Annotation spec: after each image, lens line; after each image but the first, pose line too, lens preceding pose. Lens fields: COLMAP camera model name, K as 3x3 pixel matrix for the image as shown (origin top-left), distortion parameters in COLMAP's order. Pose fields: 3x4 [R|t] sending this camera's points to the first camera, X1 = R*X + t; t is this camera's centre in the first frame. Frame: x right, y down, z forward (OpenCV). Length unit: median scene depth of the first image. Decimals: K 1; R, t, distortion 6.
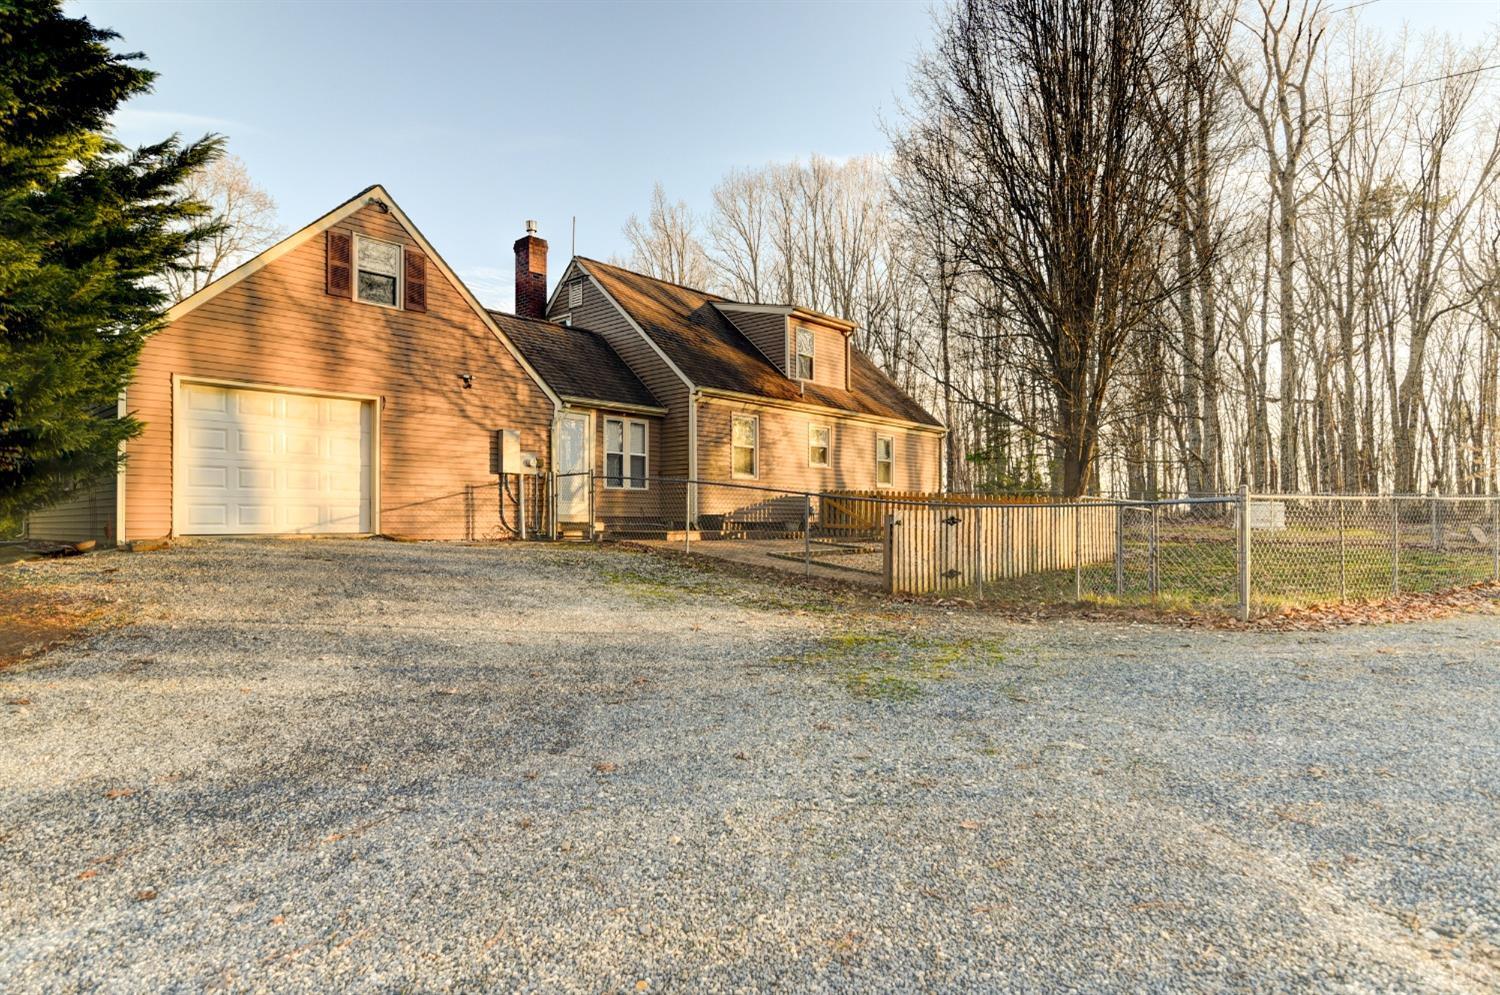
lens RADIAL K [[831.2, 0, 750.0], [0, 831.2, 497.5], [0, 0, 1]] dist [-0.003013, -0.000949]
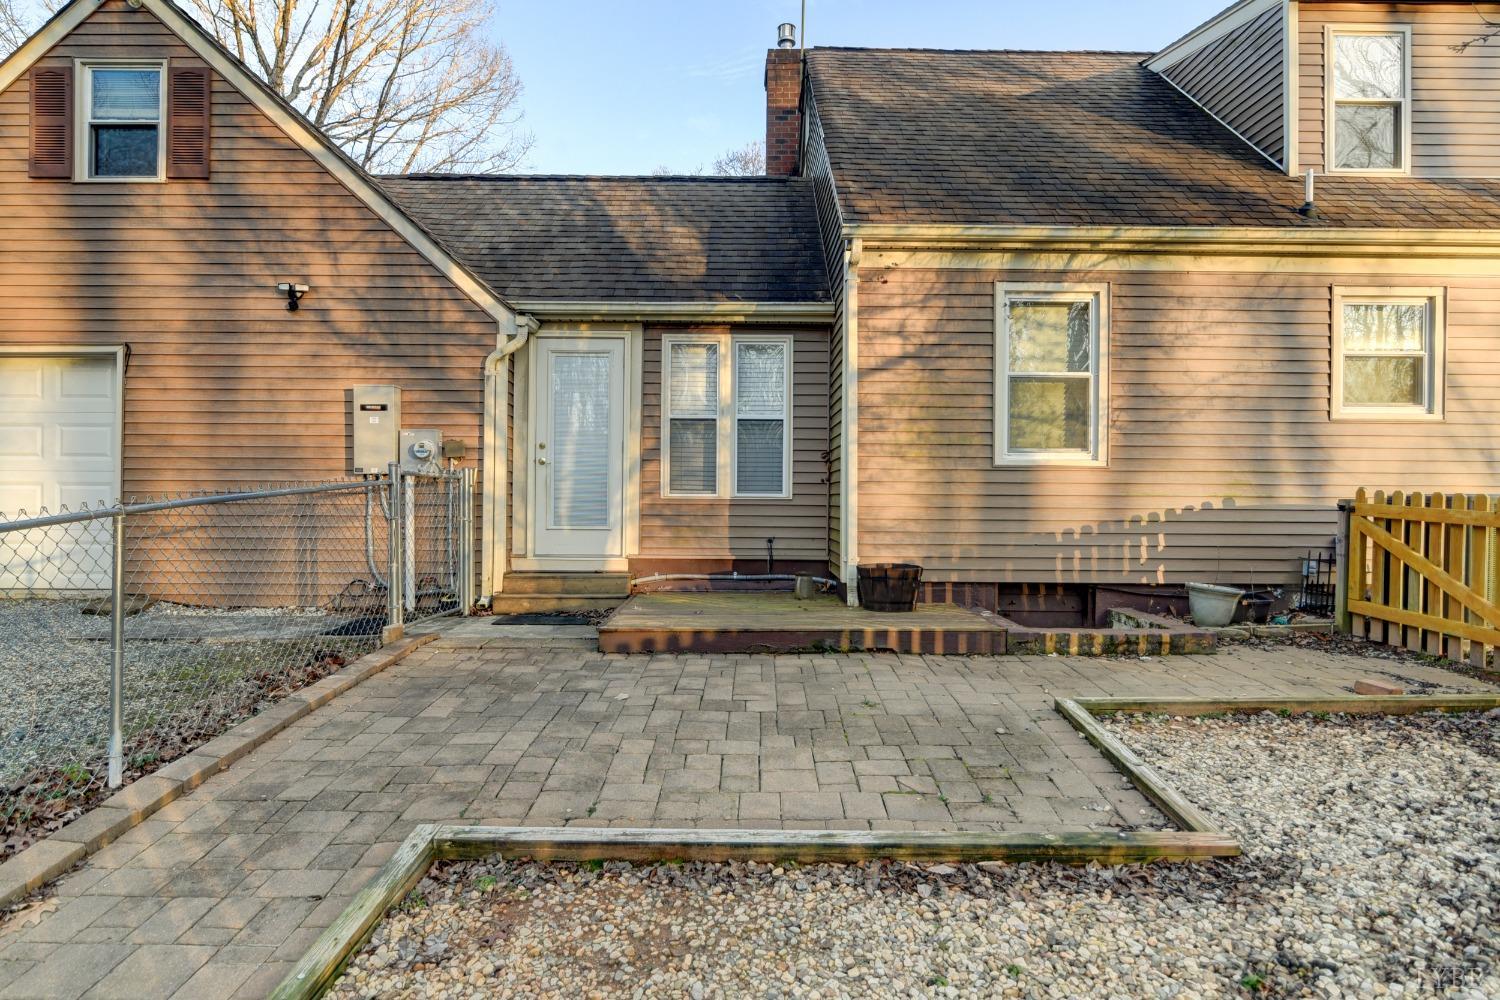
lens RADIAL K [[831.2, 0, 750.0], [0, 831.2, 500.0], [0, 0, 1]] dist [-0.003013, -0.000949]
pose [[0.670637, 0.014401, -0.741646, 0.194174], [0.013710, 0.999400, 0.031803, -0.022133], [0.741659, -0.031496, 0.670037, 0.716510]]
